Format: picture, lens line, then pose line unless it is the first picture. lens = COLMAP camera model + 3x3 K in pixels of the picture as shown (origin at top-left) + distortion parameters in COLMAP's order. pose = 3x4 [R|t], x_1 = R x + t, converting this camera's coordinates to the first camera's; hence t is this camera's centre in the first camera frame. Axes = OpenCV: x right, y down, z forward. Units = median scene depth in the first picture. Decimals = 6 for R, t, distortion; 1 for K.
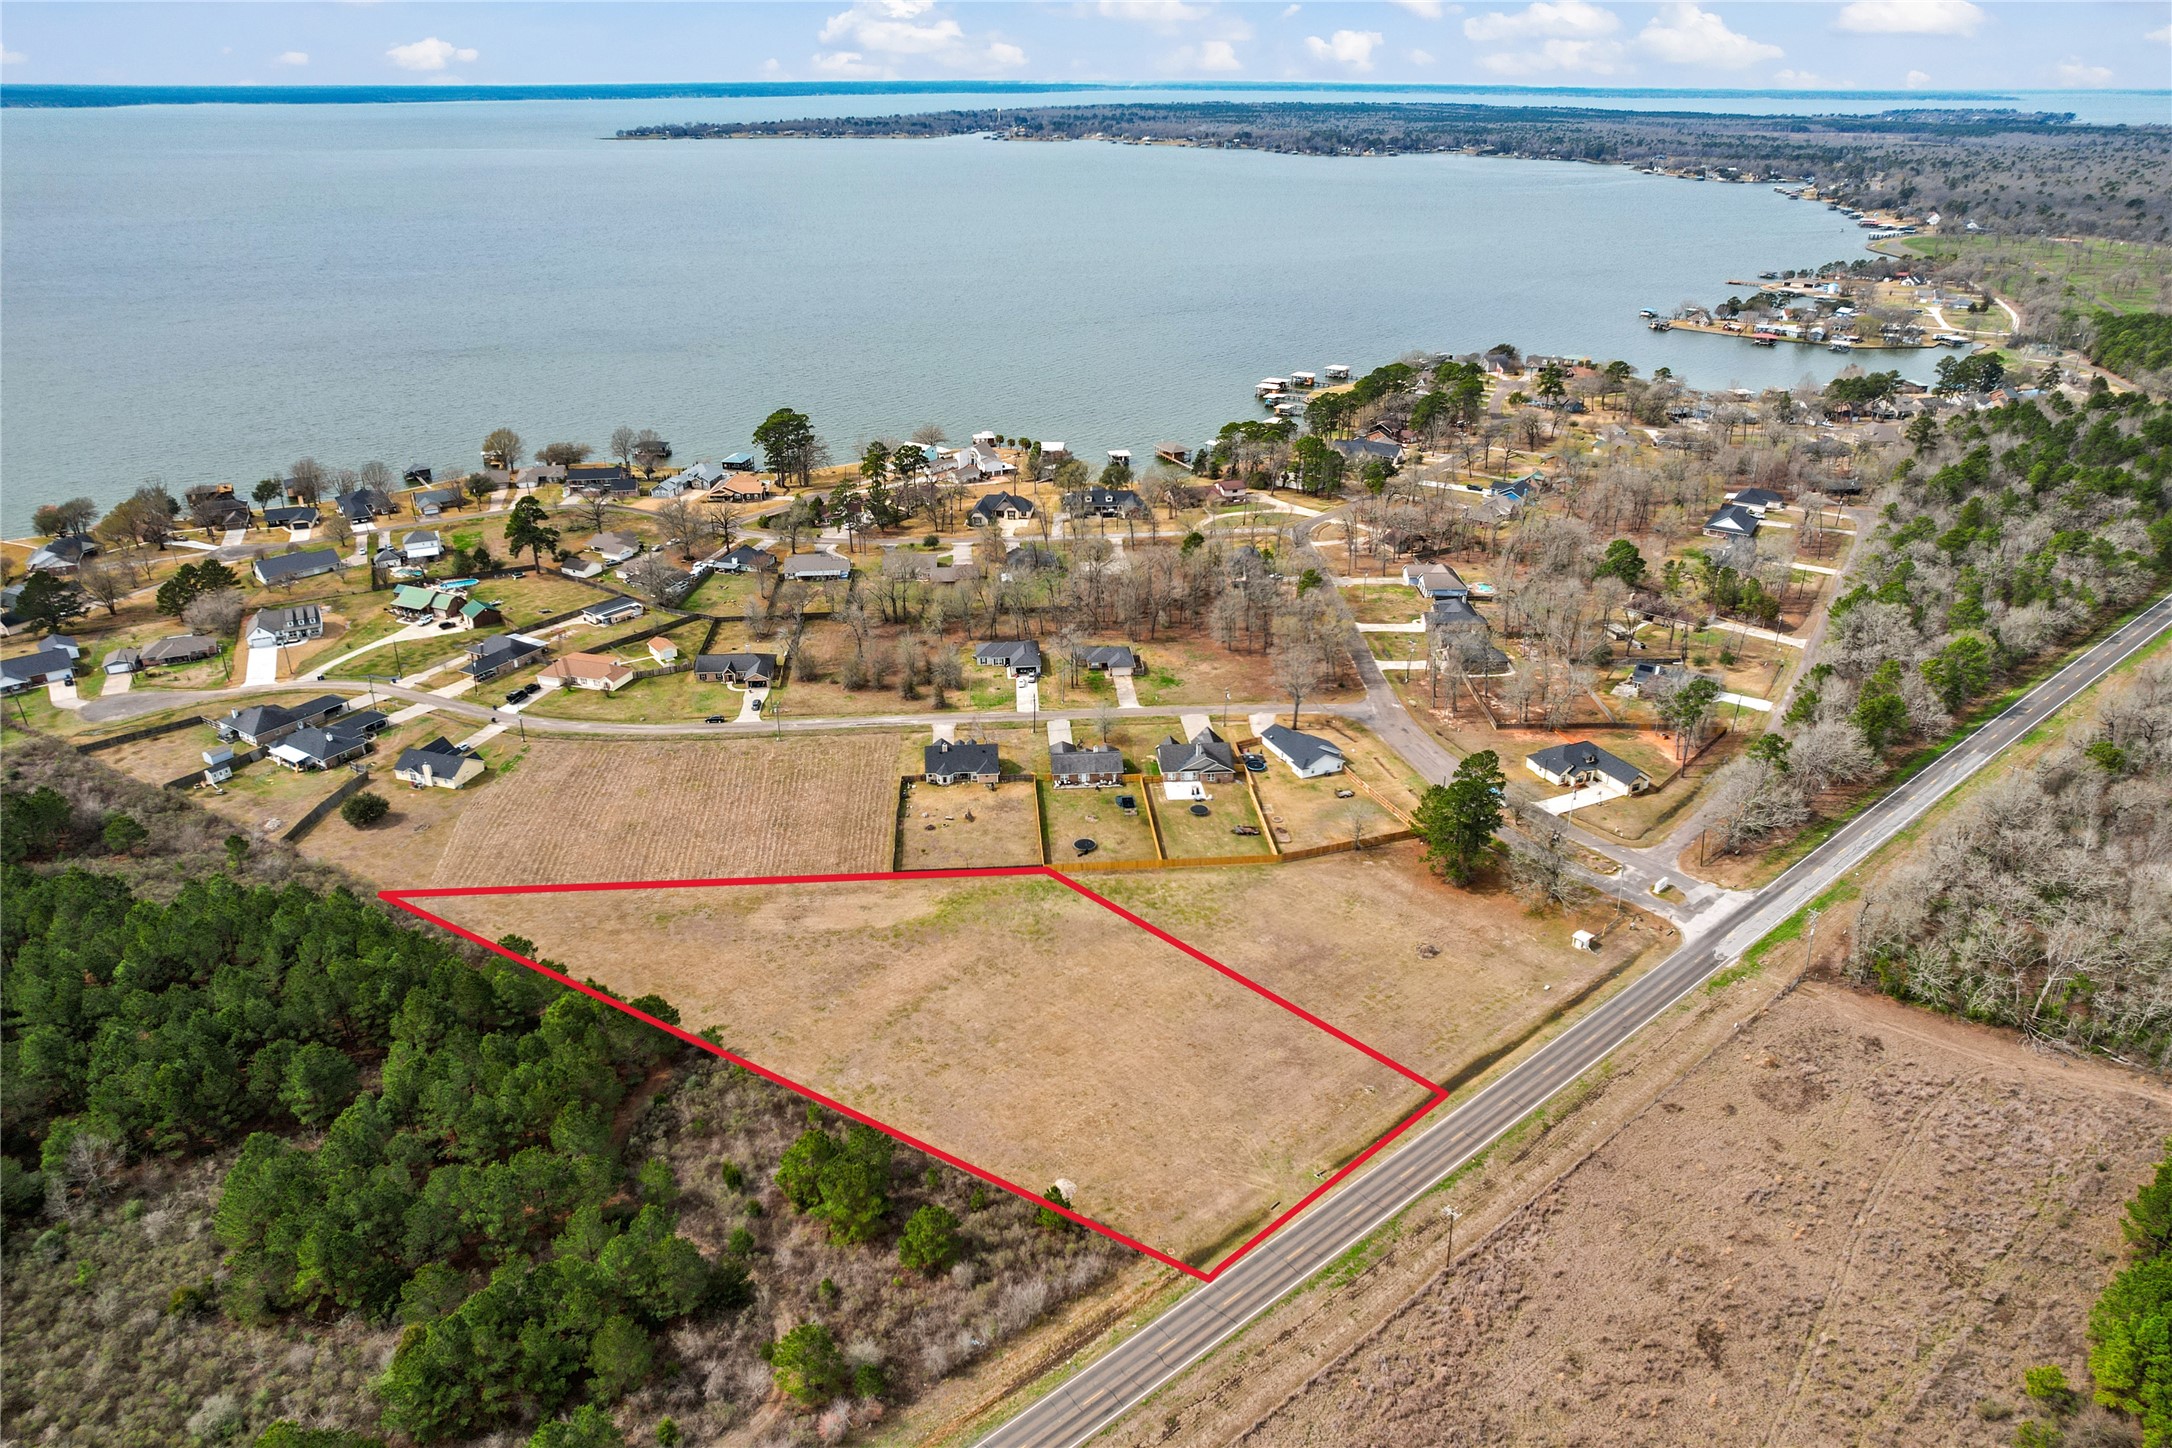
lens RADIAL K [[1429.7, 0, 1104.9], [0, 1429.7, 699.8], [0, 0, 1]] dist [-0.087561, 0.083425]
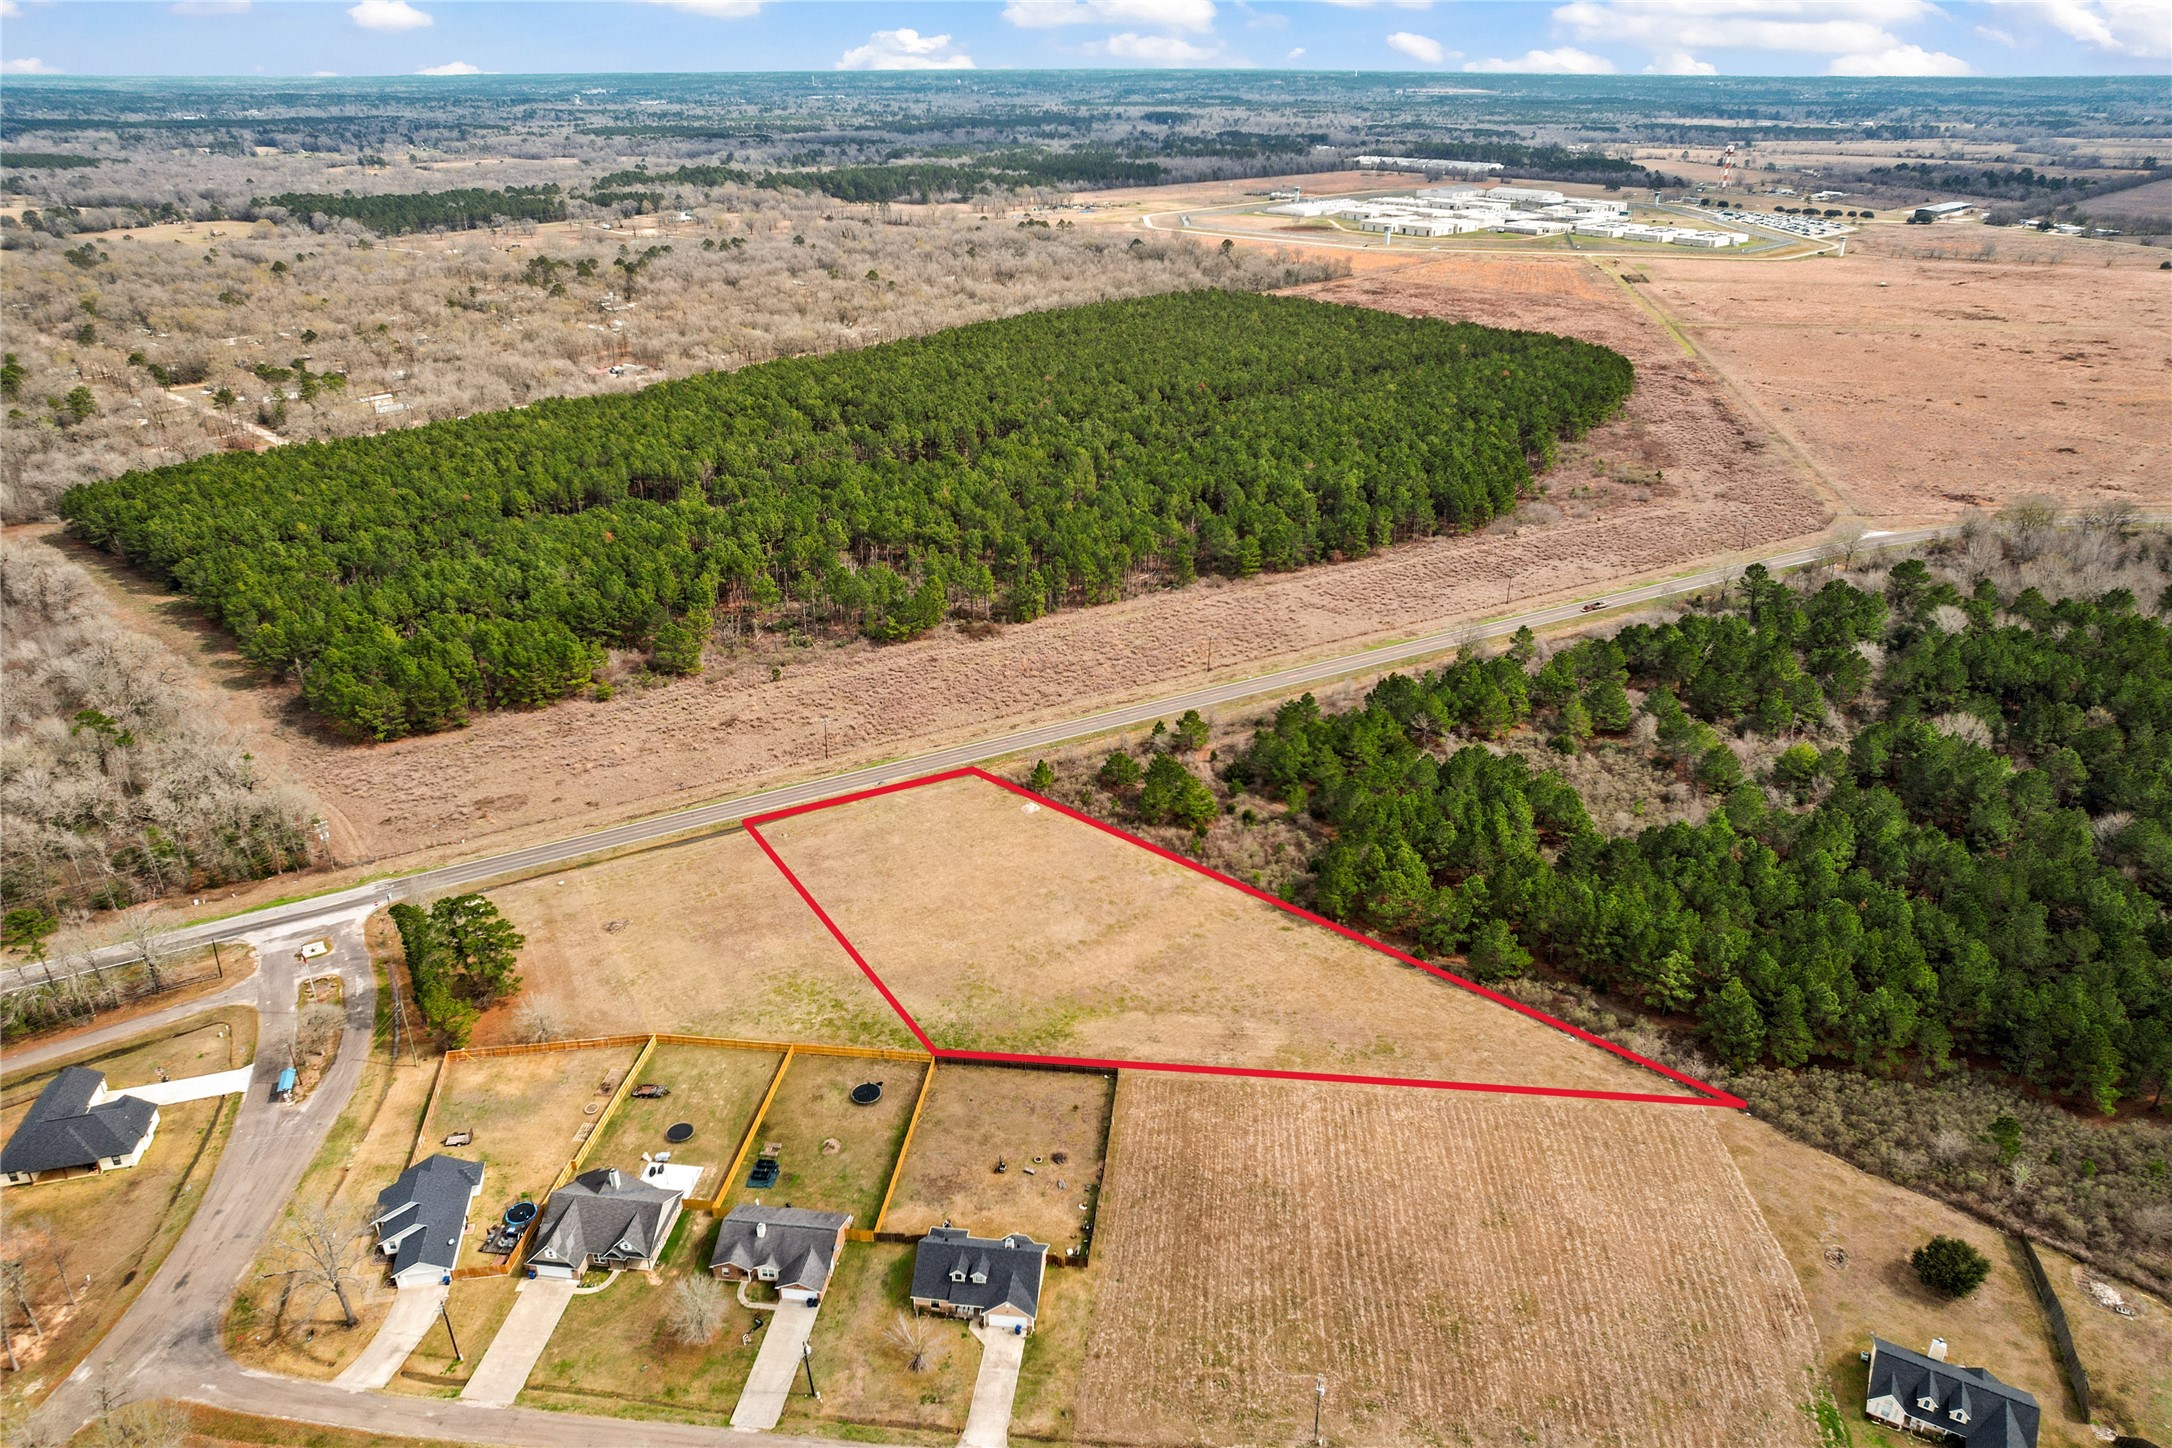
lens RADIAL K [[1429.7, 0, 1104.9], [0, 1429.7, 699.8], [0, 0, 1]] dist [-0.087561, 0.083425]
pose [[-0.979951, -0.085371, 0.180023, -0.186944], [0.076992, 0.671101, 0.737358, -0.427279], [-0.183763, 0.736434, -0.651073, 0.956266]]
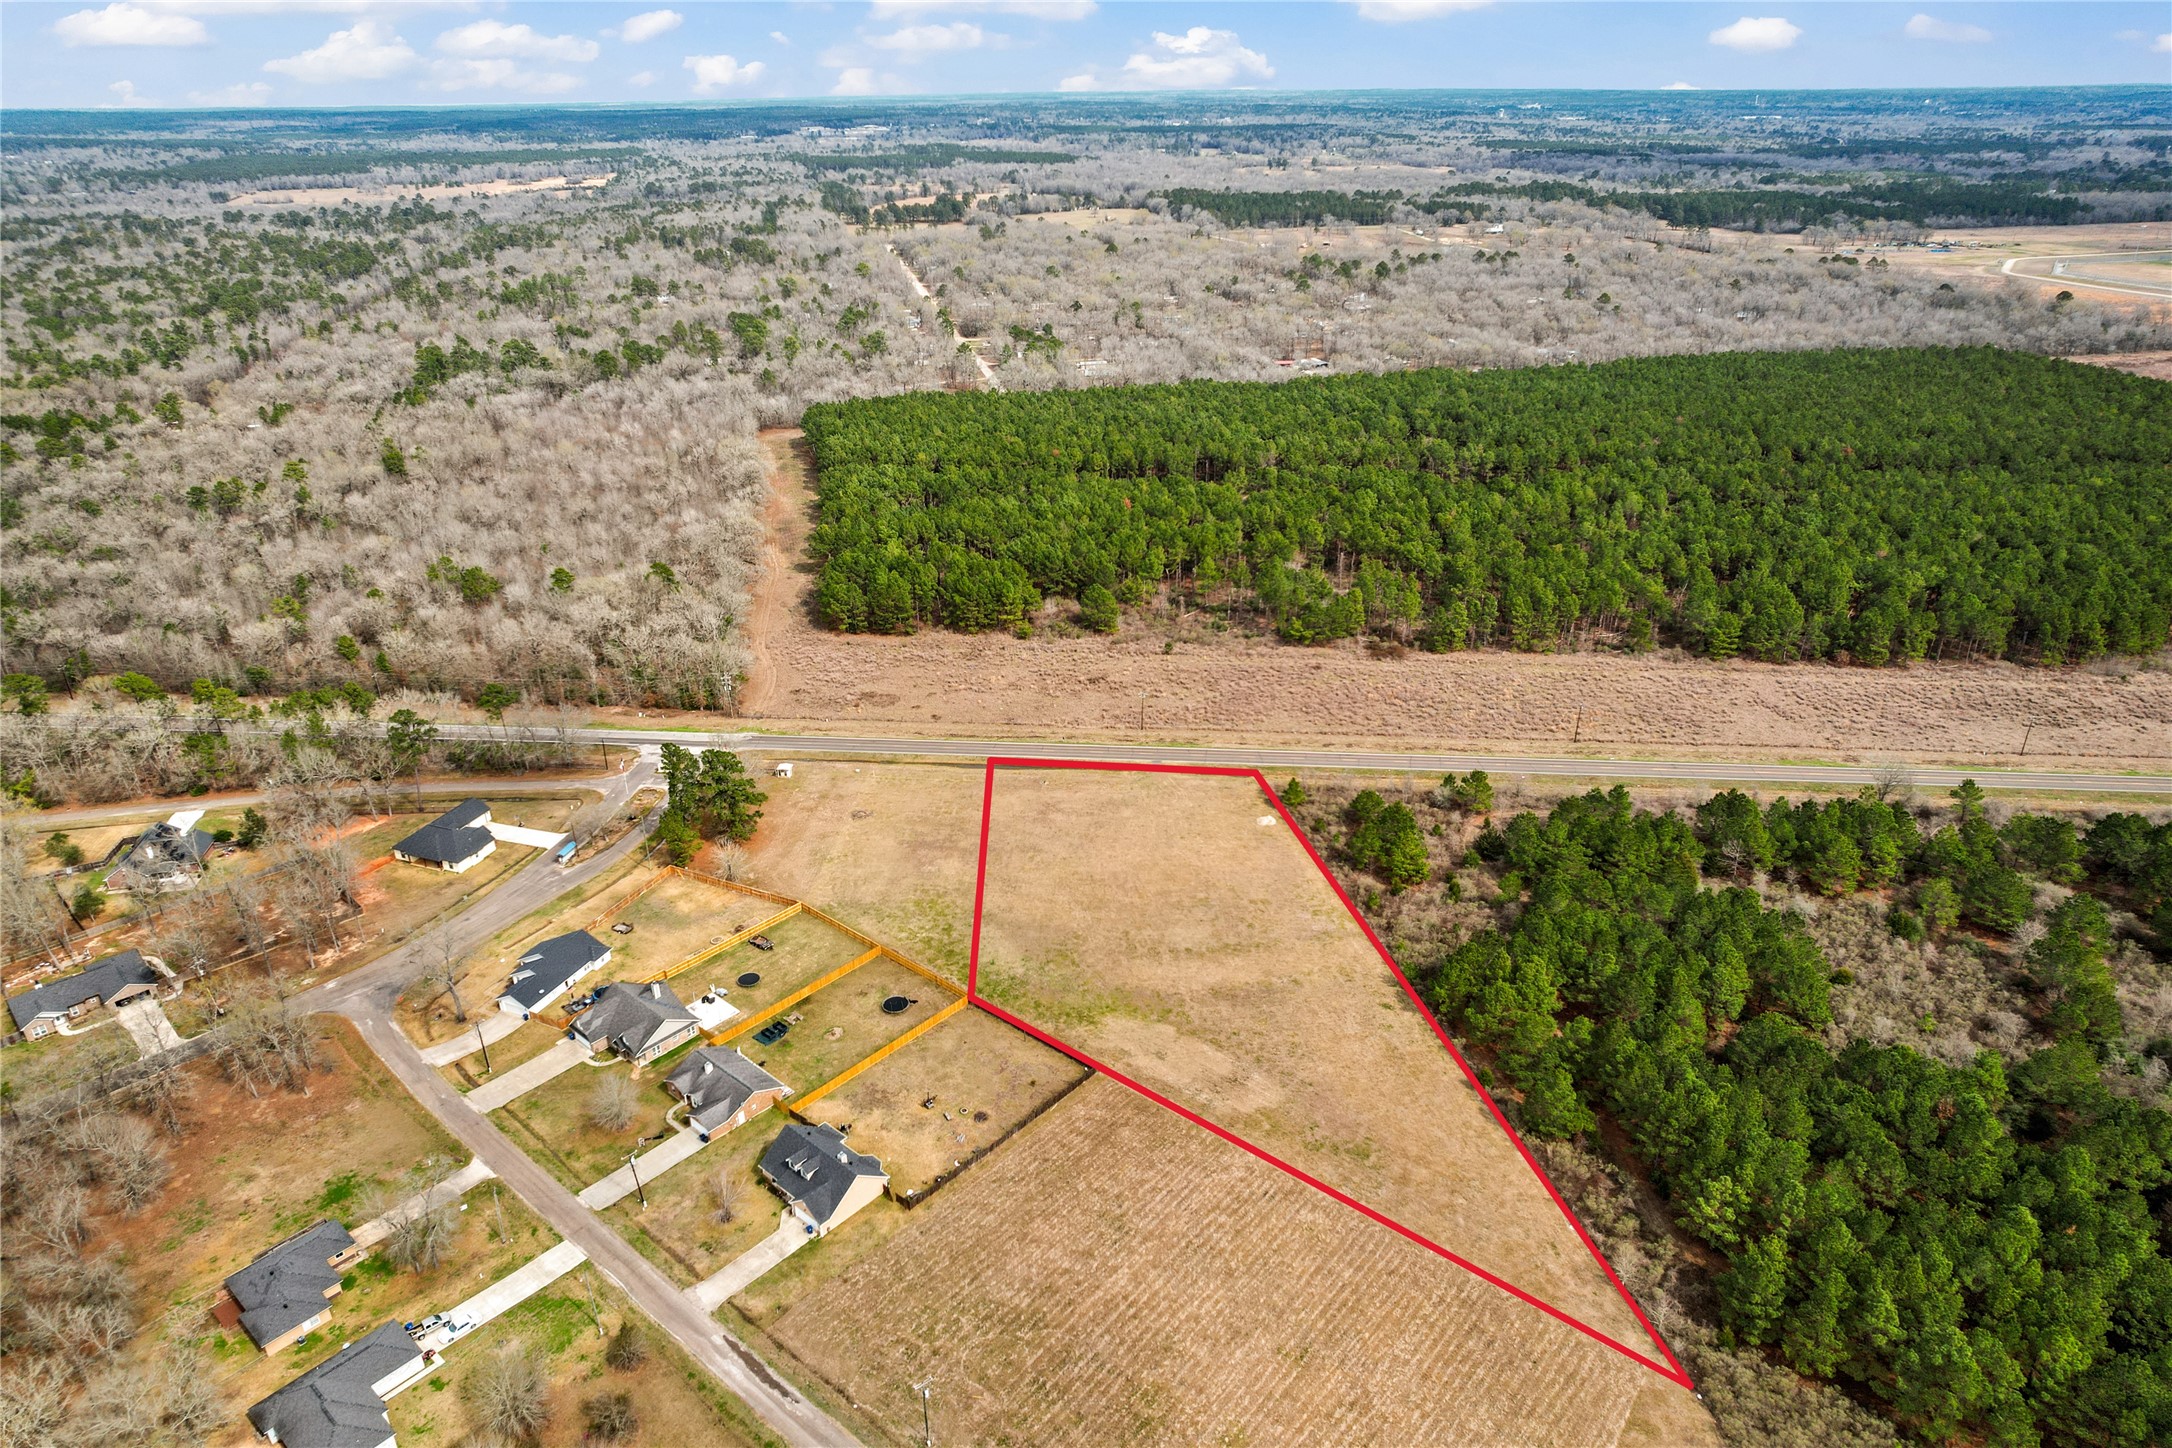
lens RADIAL K [[1396.4, 0, 1123.9], [0, 1396.4, 722.2], [0, 0, 1]] dist [-0.080016, 0.079906]
pose [[-0.701206, -0.298660, 0.647389, -0.430293], [0.291693, 0.708380, 0.642739, -0.367988], [-0.650558, 0.639531, -0.409603, 0.830759]]
